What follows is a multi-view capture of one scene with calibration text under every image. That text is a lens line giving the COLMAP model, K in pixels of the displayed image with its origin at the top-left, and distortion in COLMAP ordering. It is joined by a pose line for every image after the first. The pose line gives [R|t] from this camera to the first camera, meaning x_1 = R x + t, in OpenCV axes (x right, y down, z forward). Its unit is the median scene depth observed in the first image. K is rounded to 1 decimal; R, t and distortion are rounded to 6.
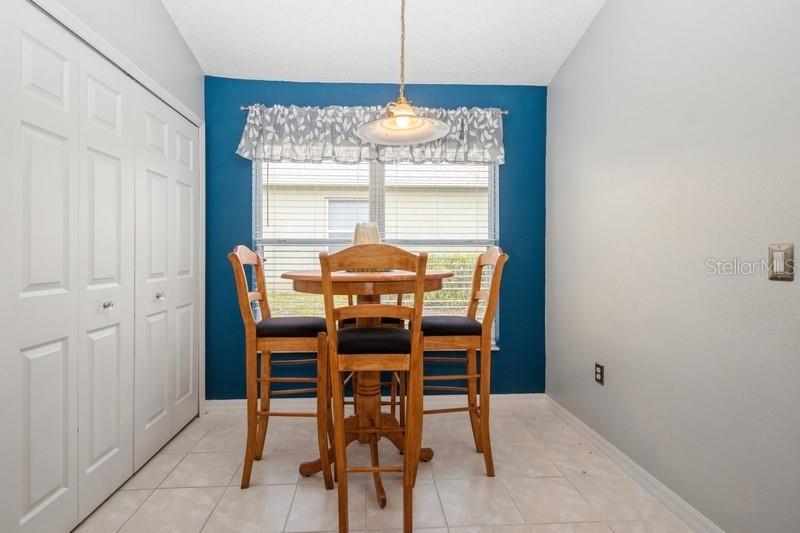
lens RADIAL K [[381.5, 0, 398.8], [0, 381.5, 258.4], [0, 0, 1]] dist [-0.003858, 0.000100]
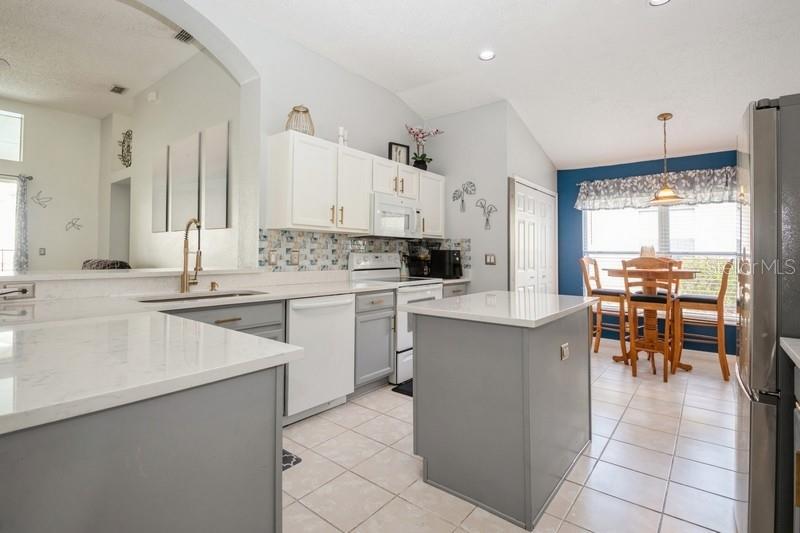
lens RADIAL K [[381.5, 0, 391.1], [0, 381.5, 248.7], [0, 0, 1]] dist [-0.003858, 0.000100]
pose [[0.723149, -0.012410, -0.690580, 0.241362], [-0.012445, 0.999442, -0.030993, 0.004851], [0.690580, 0.031007, 0.722592, -1.050936]]
